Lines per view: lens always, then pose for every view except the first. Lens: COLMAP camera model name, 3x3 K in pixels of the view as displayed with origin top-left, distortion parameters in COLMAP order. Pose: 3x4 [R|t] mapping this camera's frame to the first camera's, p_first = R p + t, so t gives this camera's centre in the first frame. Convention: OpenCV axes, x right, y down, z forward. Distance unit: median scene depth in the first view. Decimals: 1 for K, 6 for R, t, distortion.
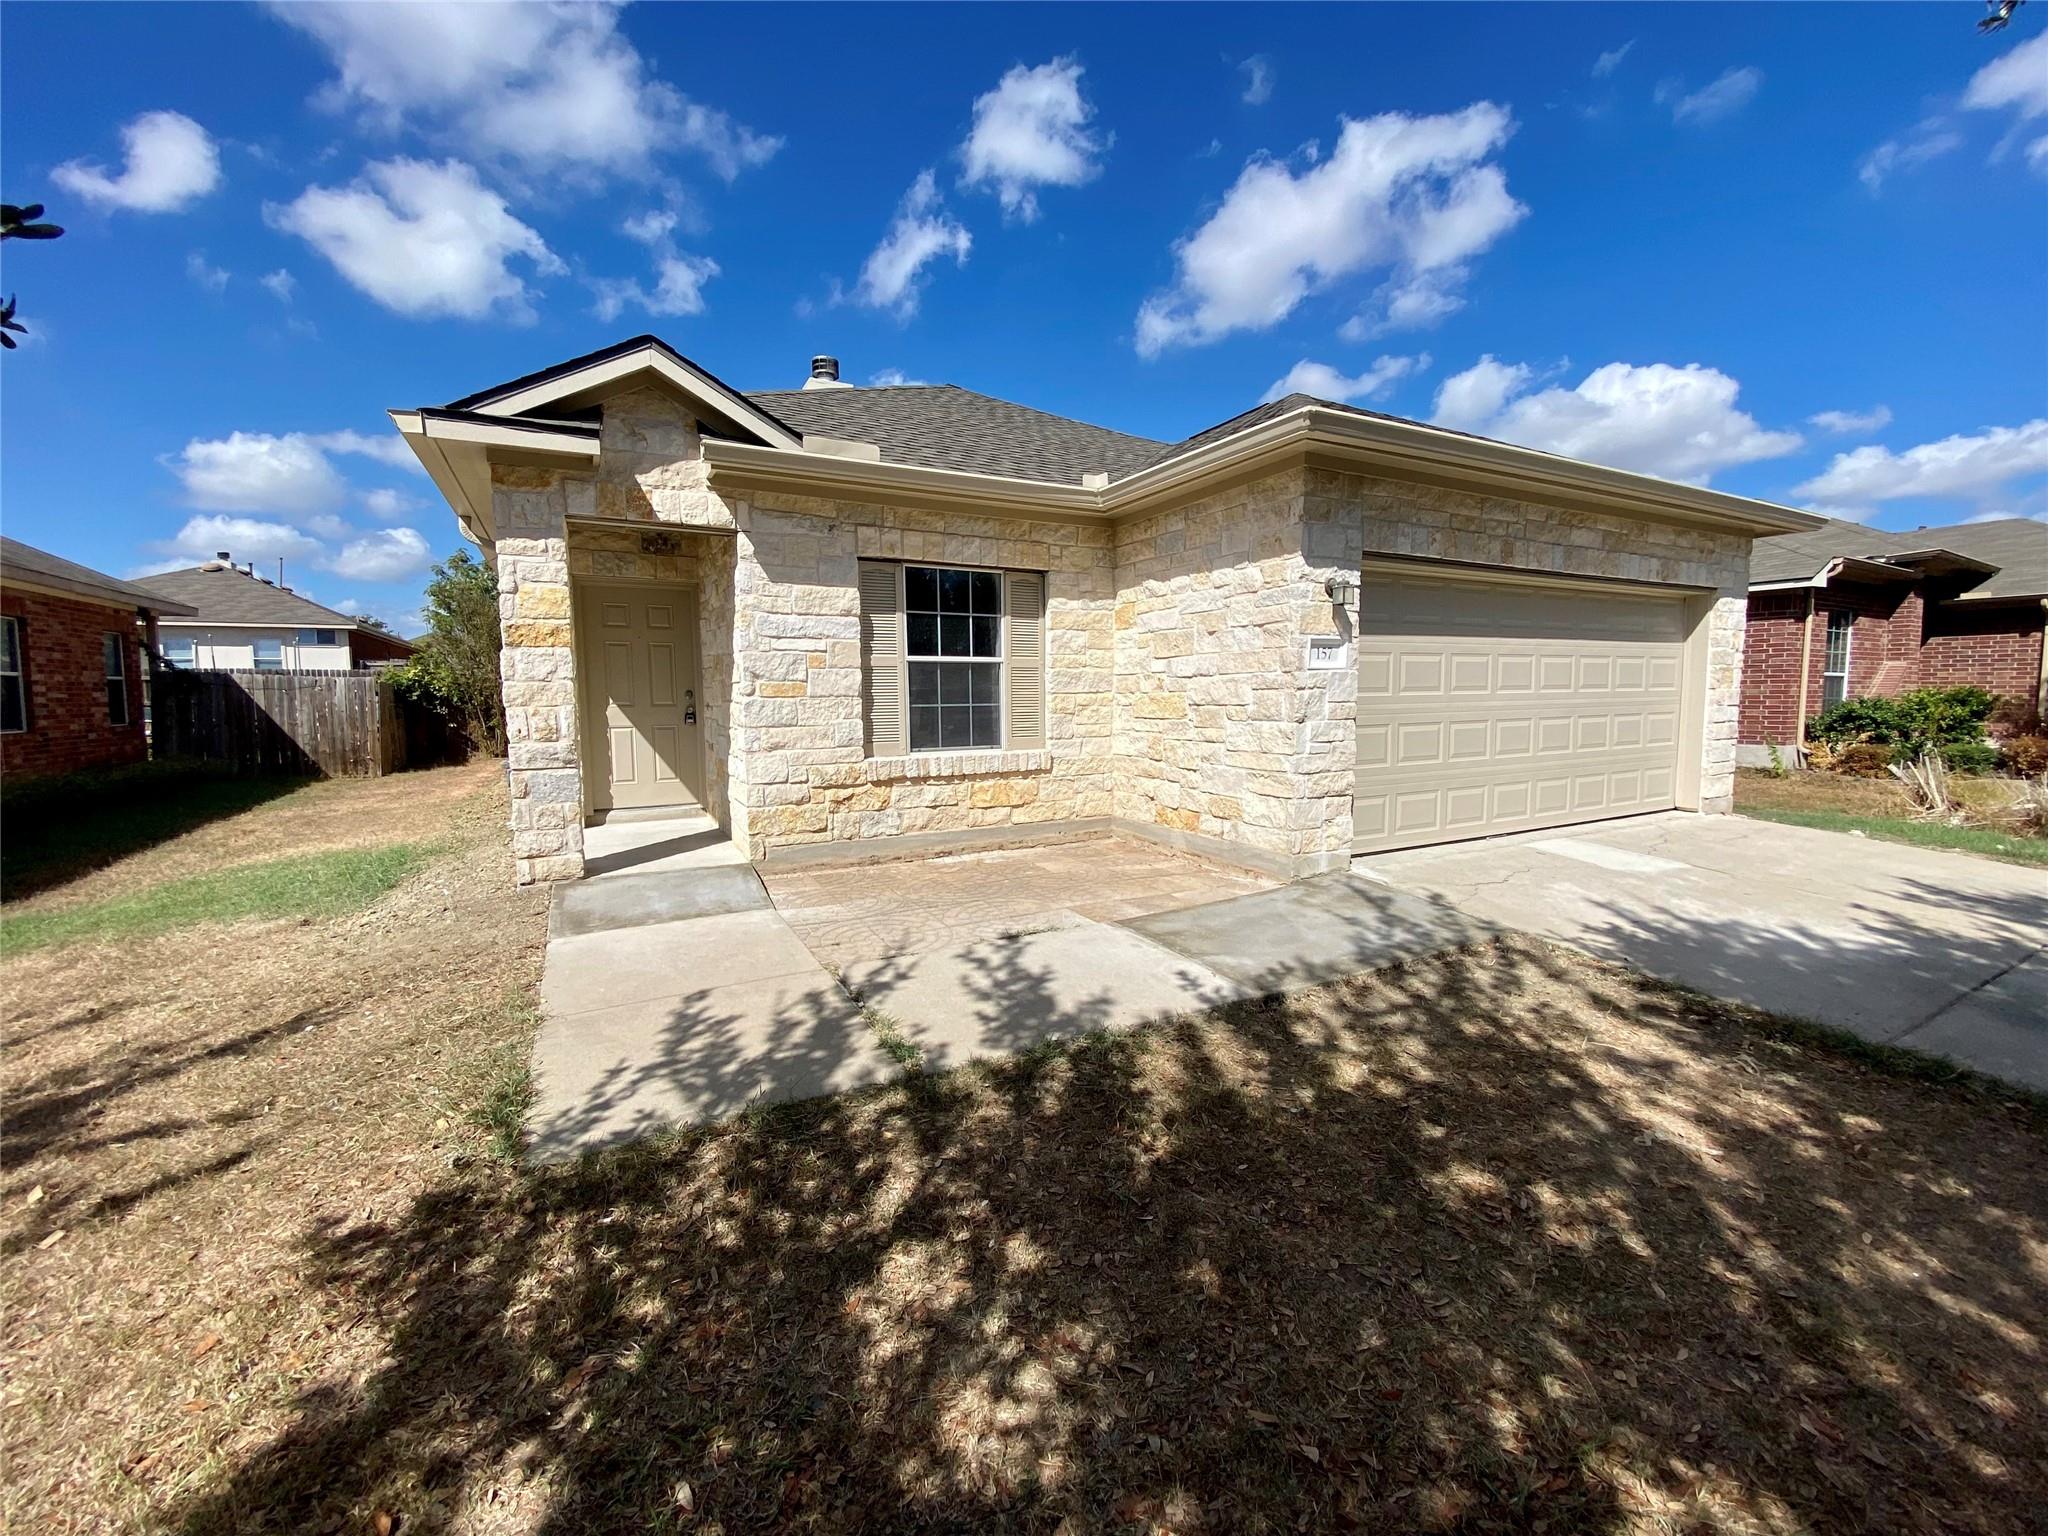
lens RADIAL K [[829.3, 0, 1024.0], [0, 829.3, 768.0], [0, 0, 1]] dist [0.038444, -0.028568]
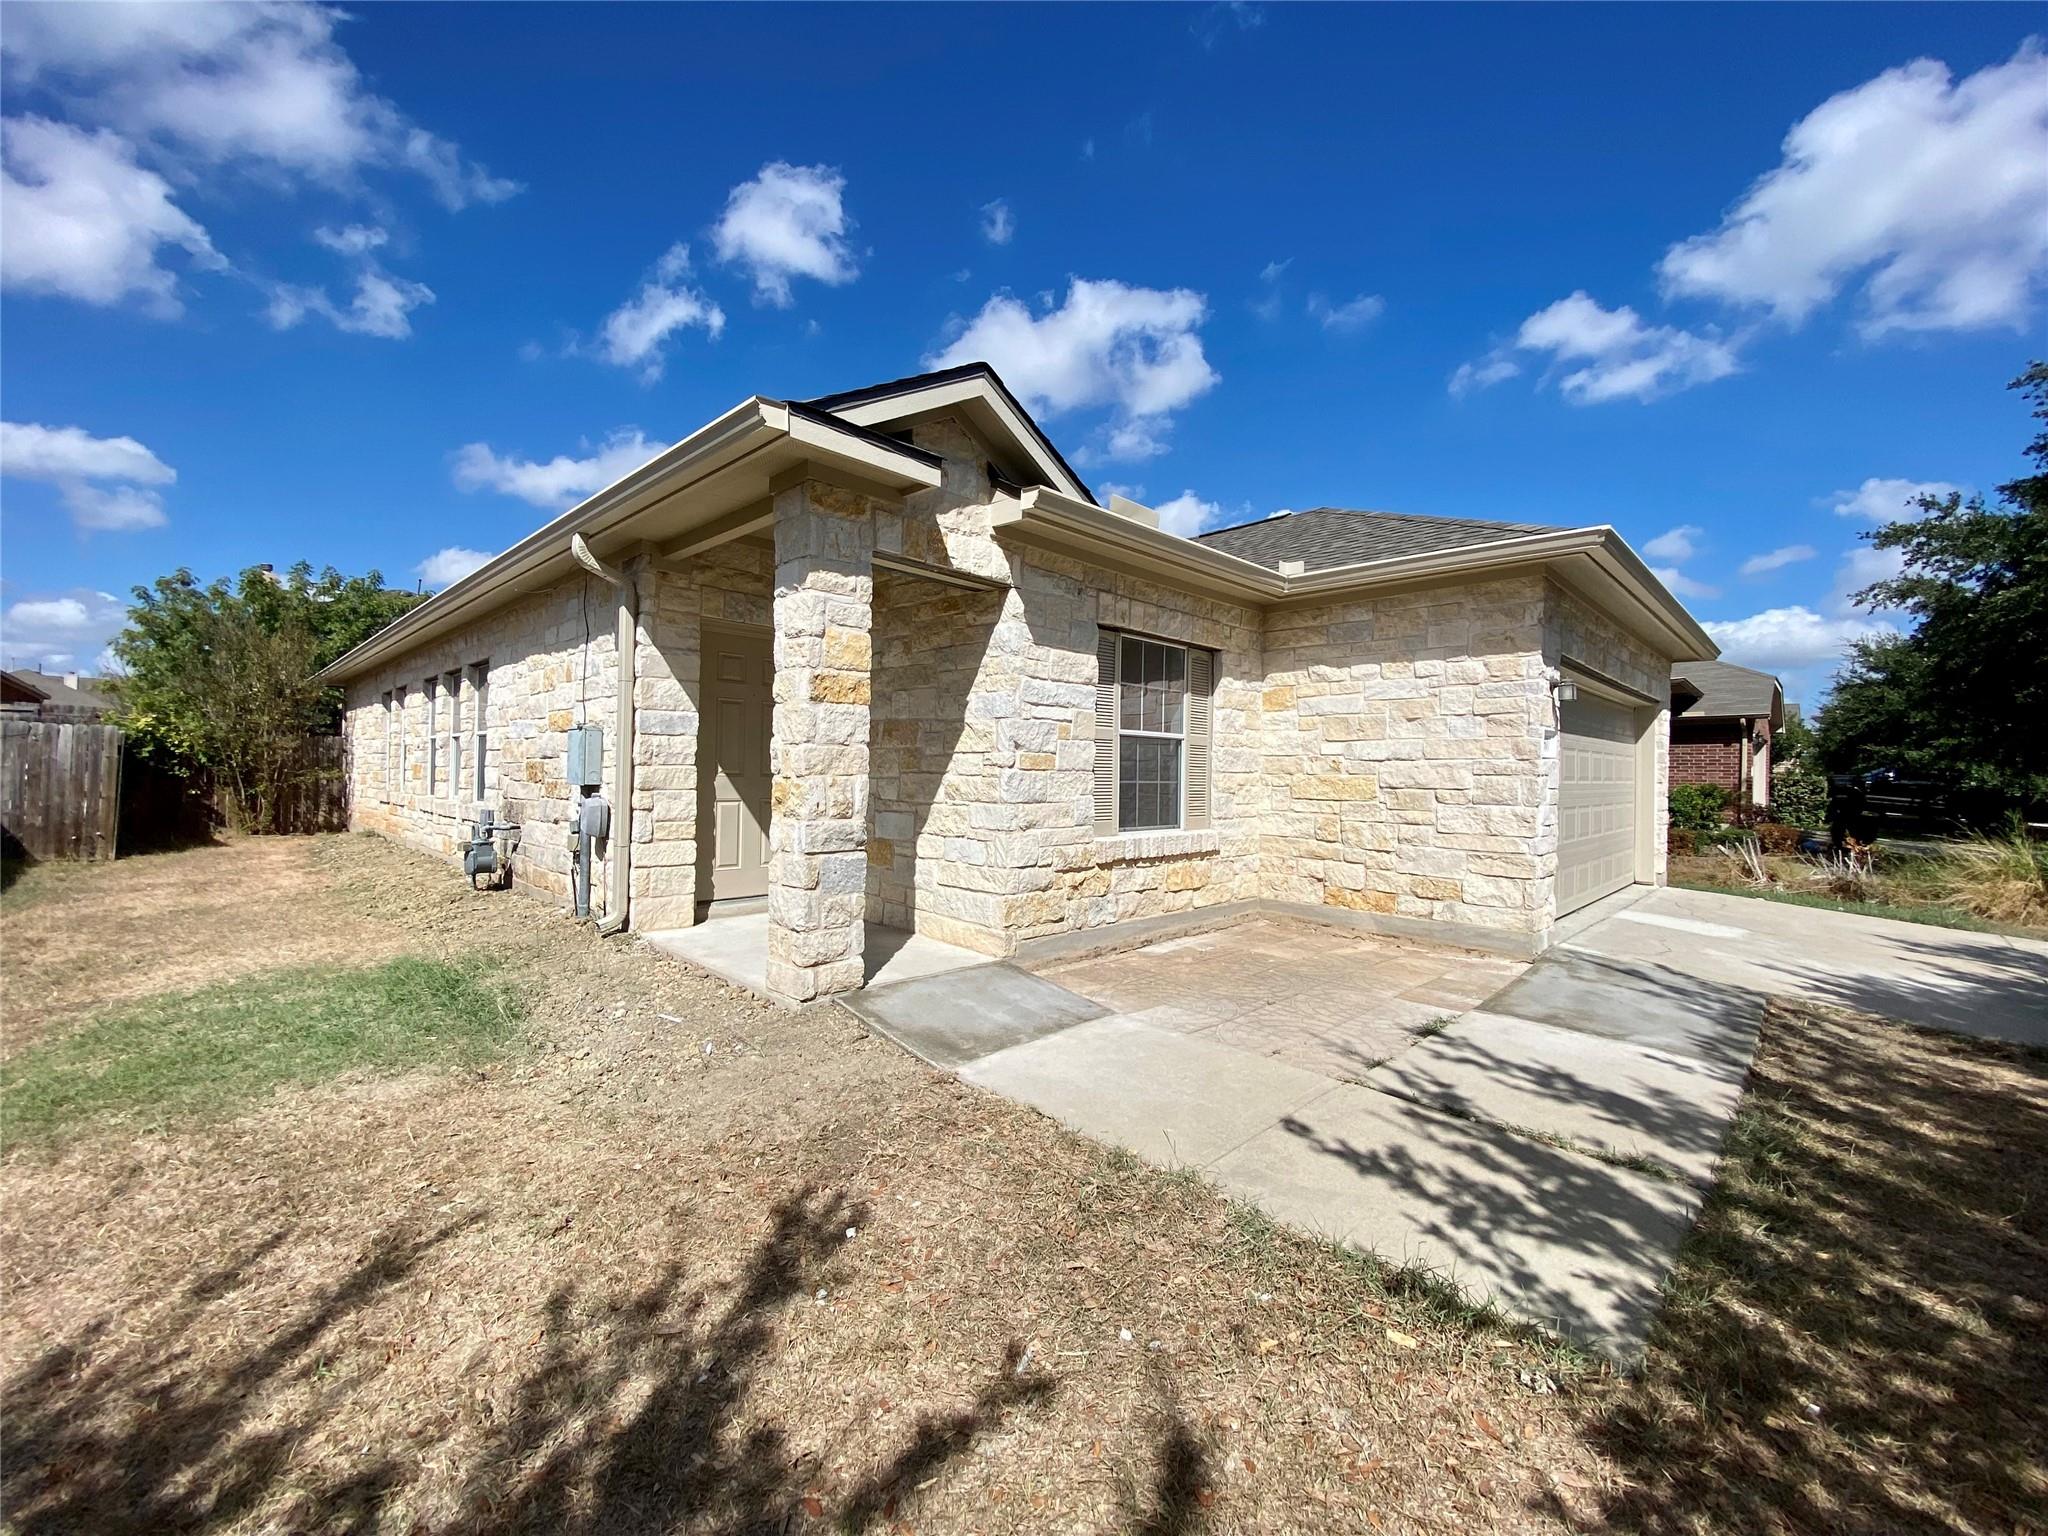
lens RADIAL K [[835.0, 0, 1015.7], [0, 835.0, 755.3], [0, 0, 1]] dist [0.024280, -0.022913]
pose [[0.955289, 0.031199, 0.294023, -0.553736], [0.000749, 0.994159, -0.107924, -0.004030], [-0.295672, 0.103319, 0.949686, 0.147076]]
